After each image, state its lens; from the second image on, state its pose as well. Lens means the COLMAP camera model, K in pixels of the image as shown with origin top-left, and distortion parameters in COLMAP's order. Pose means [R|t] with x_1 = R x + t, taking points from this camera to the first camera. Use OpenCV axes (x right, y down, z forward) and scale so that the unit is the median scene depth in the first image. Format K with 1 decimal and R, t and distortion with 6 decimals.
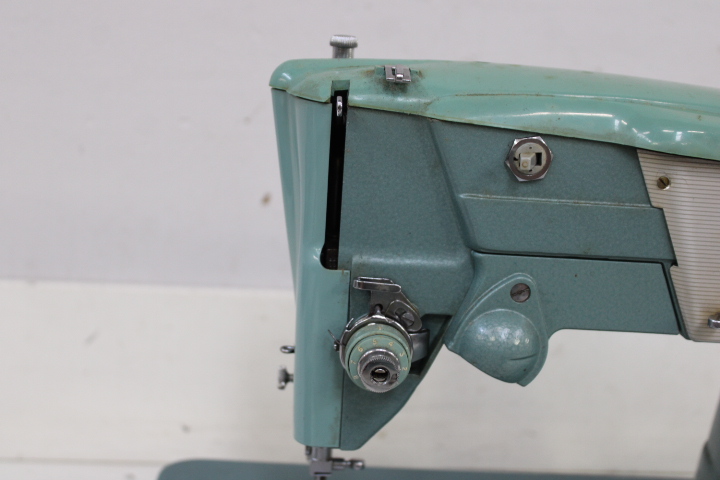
lens RADIAL K [[1030.2, 0, 360.0], [0, 1030.2, 240.0], [0, 0, 1]] dist [-0.043639, -0.015253]
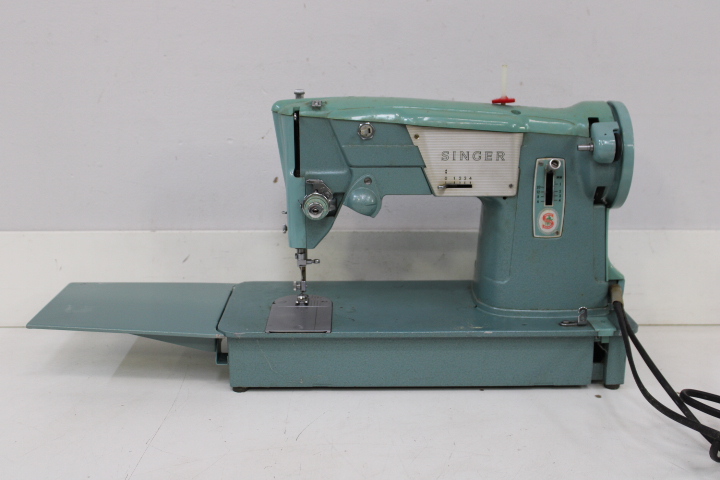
lens RADIAL K [[941.2, 0, 360.0], [0, 941.2, 240.0], [0, 0, 1]] dist [-0.050184, -0.023172]
pose [[0.997402, -0.060062, -0.039770, 0.216889], [0.059383, 0.998072, -0.018029, 0.239756], [0.040776, 0.015621, 0.999046, -1.407638]]
